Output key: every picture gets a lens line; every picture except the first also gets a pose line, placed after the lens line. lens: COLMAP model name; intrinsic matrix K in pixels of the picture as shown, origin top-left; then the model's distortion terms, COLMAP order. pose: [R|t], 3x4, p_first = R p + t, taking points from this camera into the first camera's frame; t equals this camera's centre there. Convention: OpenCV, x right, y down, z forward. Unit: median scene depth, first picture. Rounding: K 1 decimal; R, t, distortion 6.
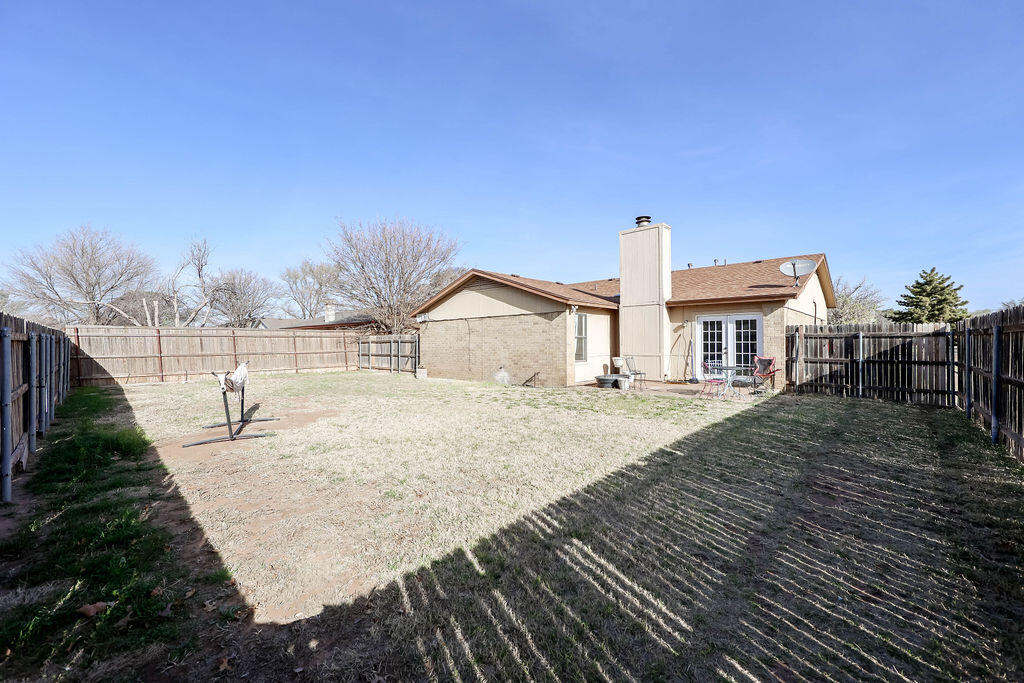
lens RADIAL K [[407.4, 0, 507.6], [0, 407.4, 343.4], [0, 0, 1]] dist [-0.016250, 0.003048]
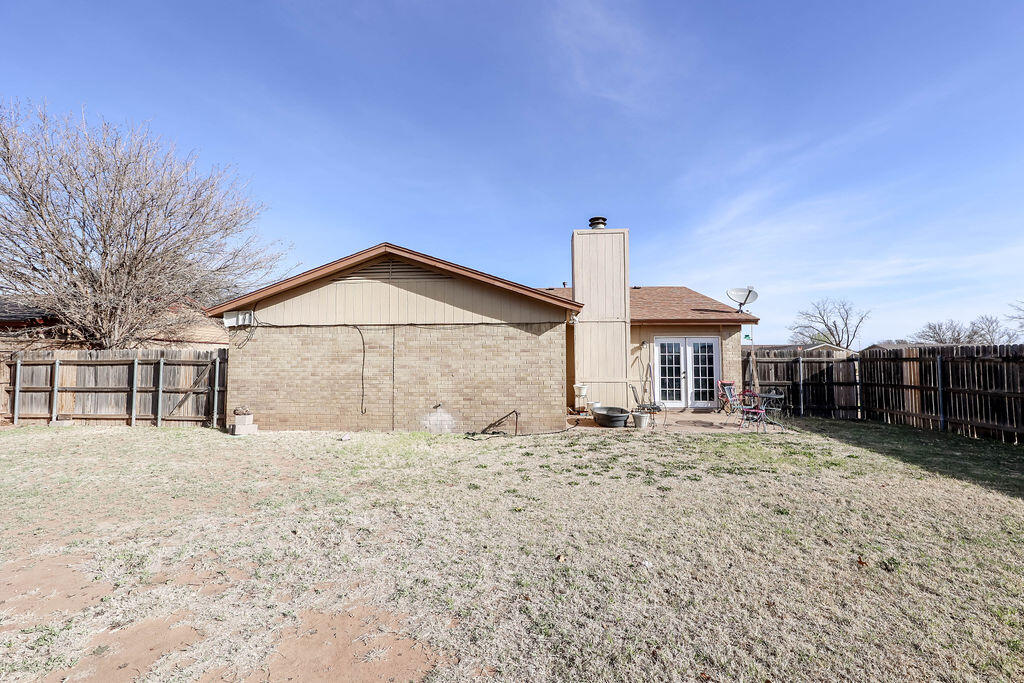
lens RADIAL K [[407.4, 0, 507.6], [0, 407.4, 343.4], [0, 0, 1]] dist [-0.016250, 0.003048]
pose [[0.780600, 0.033572, 0.624128, -0.365681], [-0.002319, 0.998705, -0.050820, -0.006333], [-0.625026, 0.038223, 0.779667, 0.500264]]
